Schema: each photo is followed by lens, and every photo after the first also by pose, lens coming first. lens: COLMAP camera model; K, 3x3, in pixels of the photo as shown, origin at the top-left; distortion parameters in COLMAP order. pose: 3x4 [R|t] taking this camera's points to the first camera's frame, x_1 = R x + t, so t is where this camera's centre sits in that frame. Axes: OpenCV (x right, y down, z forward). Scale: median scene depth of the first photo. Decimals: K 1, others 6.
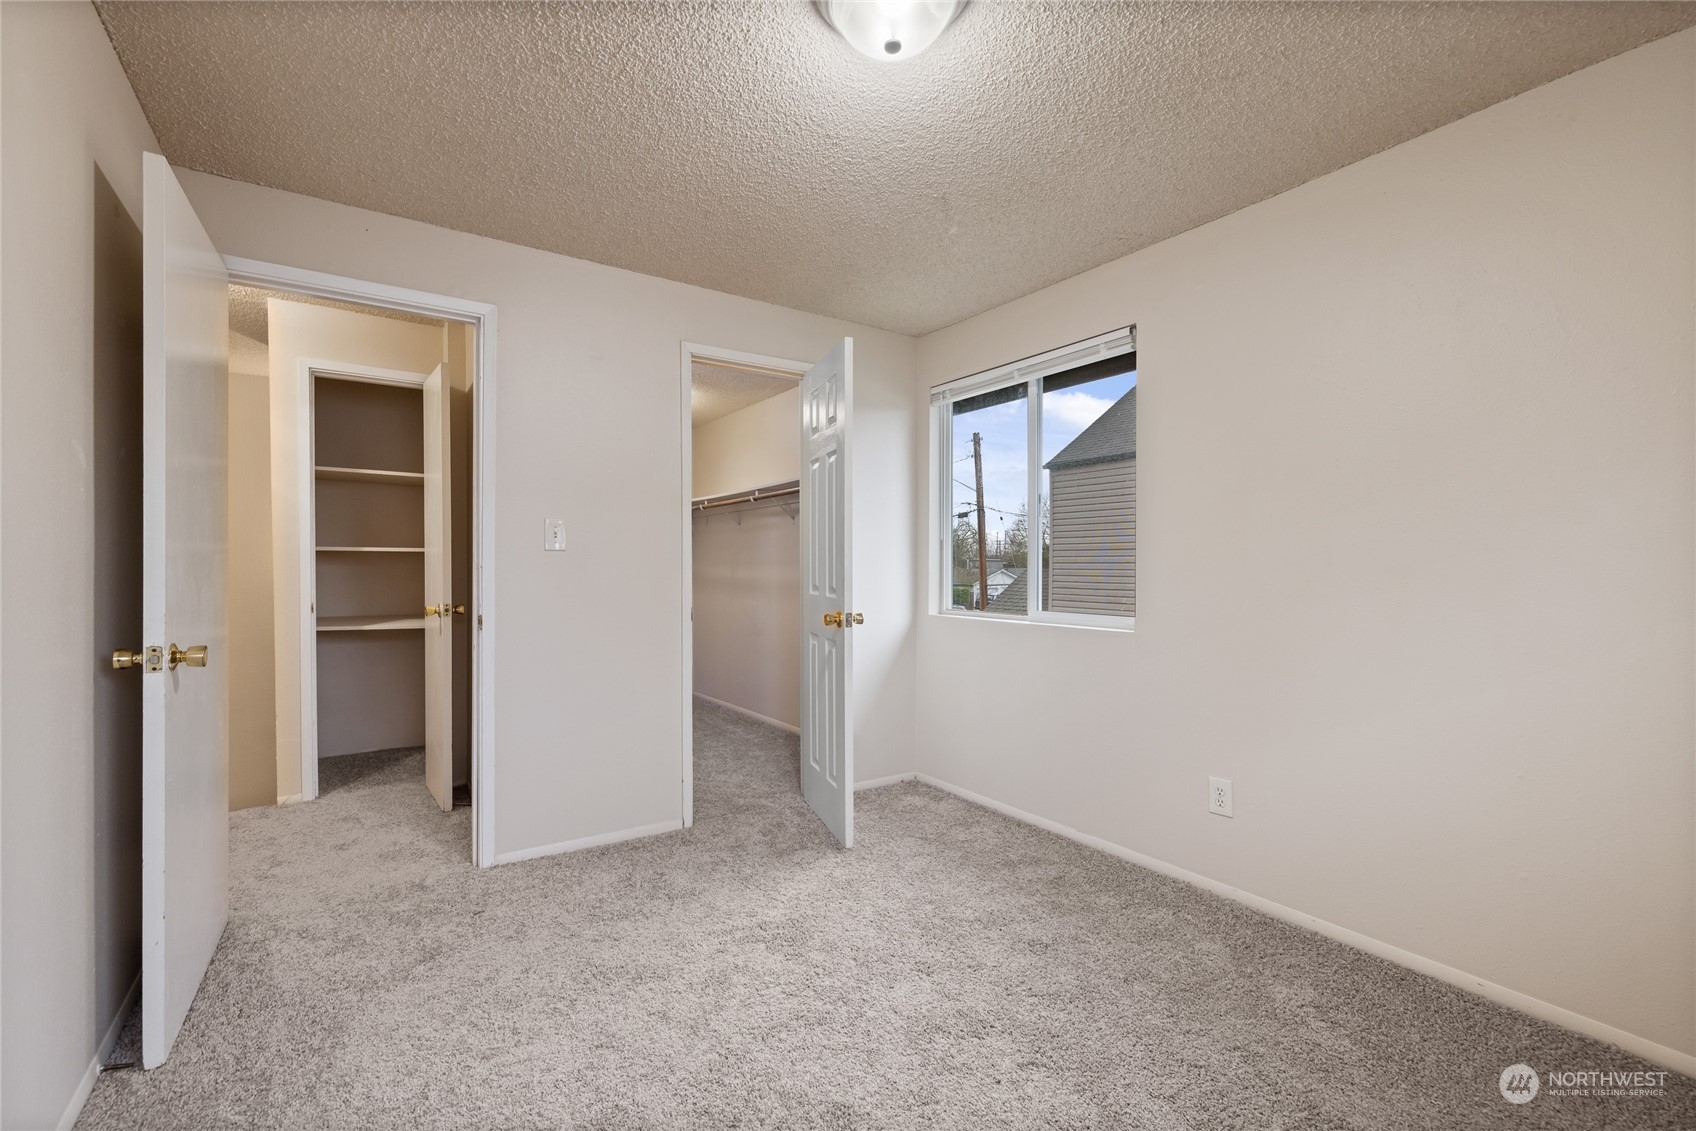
lens RADIAL K [[731.5, 0, 847.7], [0, 731.5, 563.5], [0, 0, 1]] dist [0.004189, 0.000780]
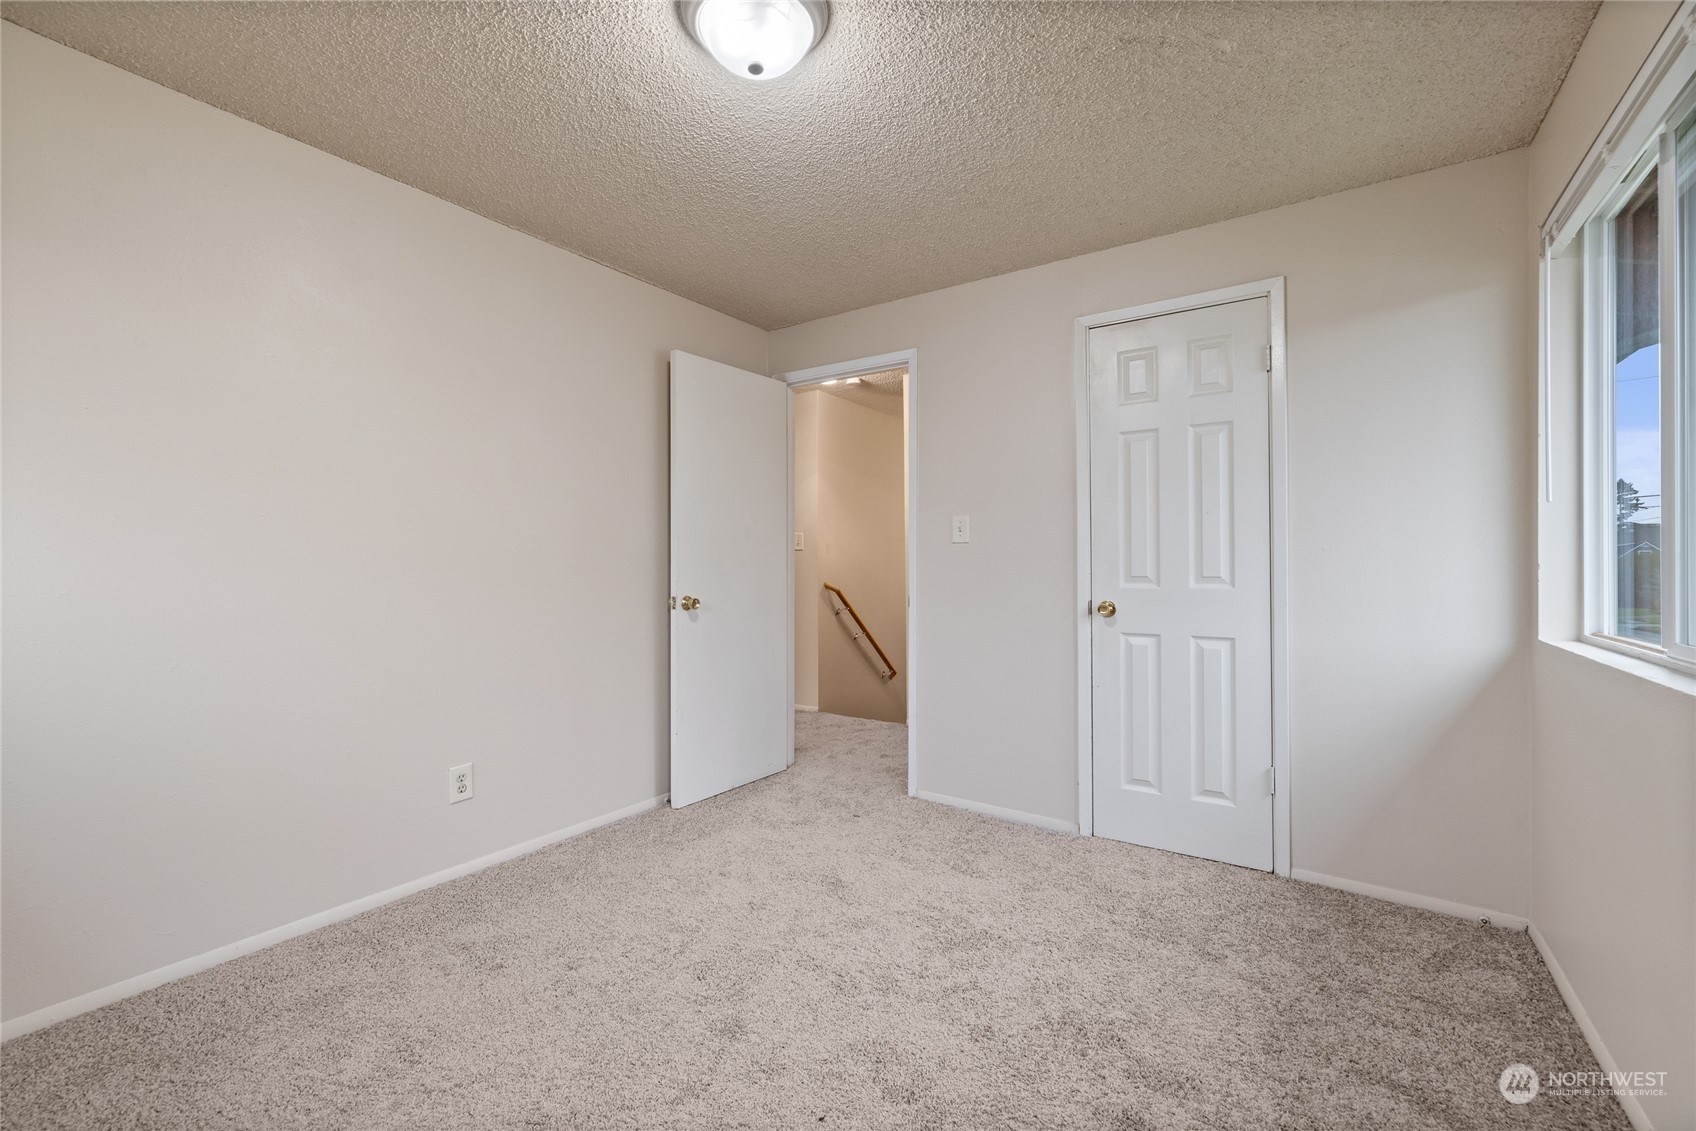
lens RADIAL K [[731.5, 0, 840.7], [0, 731.5, 558.9], [0, 0, 1]] dist [0.004189, 0.000780]
pose [[0.352496, -0.008365, -0.935776, 0.742010], [-0.003052, 0.999944, -0.010088, 0.018038], [0.935808, 0.006412, 0.352451, 0.492332]]
